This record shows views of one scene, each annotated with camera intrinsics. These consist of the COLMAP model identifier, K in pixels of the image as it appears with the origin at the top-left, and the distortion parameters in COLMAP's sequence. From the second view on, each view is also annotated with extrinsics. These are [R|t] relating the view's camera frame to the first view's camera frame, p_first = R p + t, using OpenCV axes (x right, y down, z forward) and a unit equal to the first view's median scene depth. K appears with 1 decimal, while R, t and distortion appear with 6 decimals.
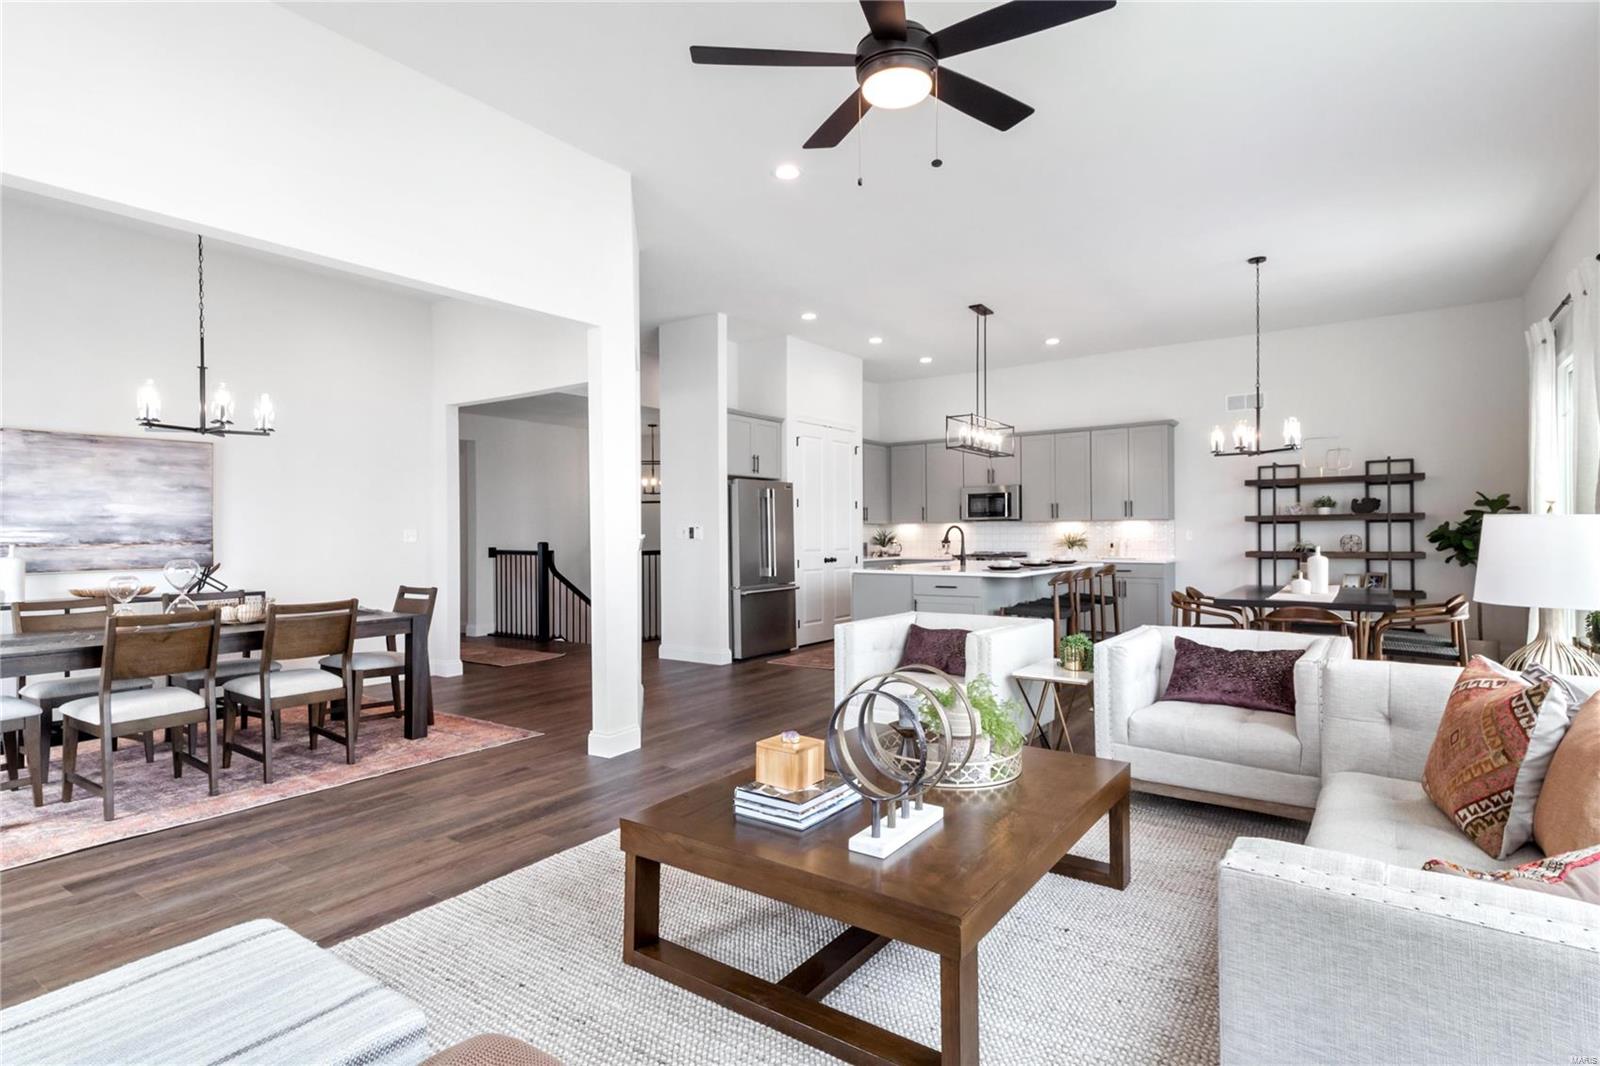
lens RADIAL K [[812.6, 0, 800.0], [0, 812.6, 533.0], [0, 0, 1]] dist [0.044557, -0.019764]
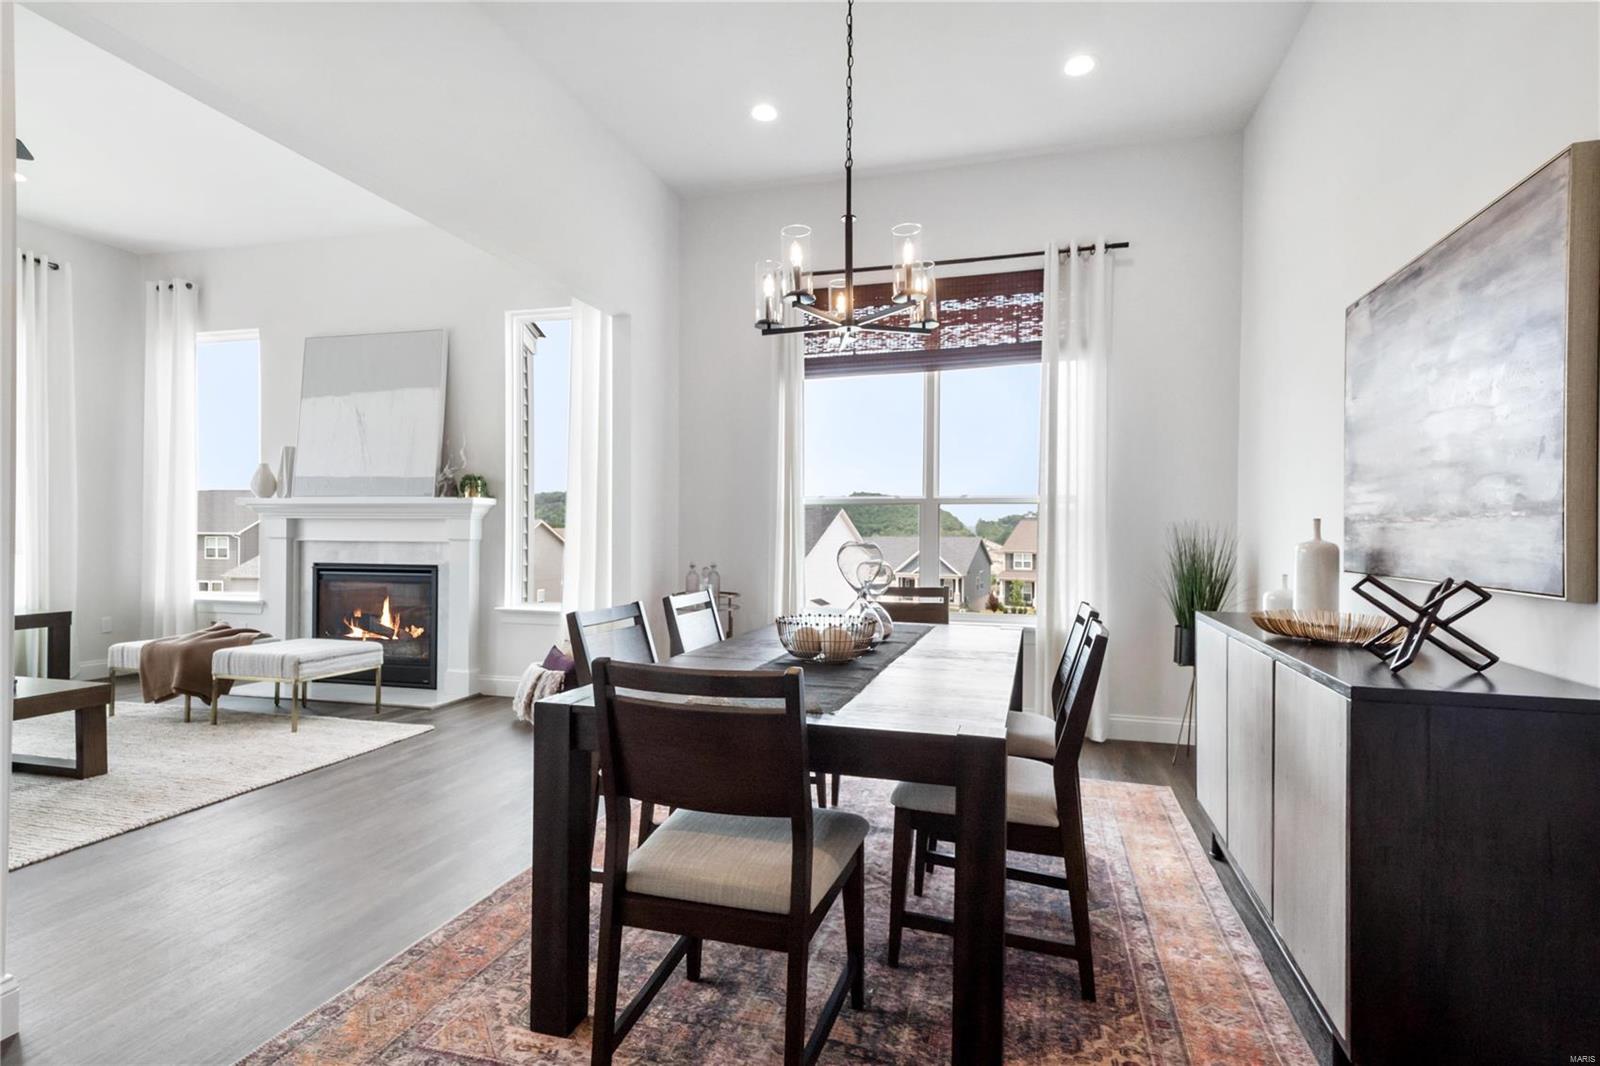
lens RADIAL K [[812.6, 0, 800.0], [0, 812.6, 533.0], [0, 0, 1]] dist [0.044557, -0.019764]
pose [[-0.943246, 0.000625, -0.332094, -0.284065], [-0.000087, 0.999998, 0.002131, 0.014090], [0.332095, 0.002039, -0.943244, 0.888967]]
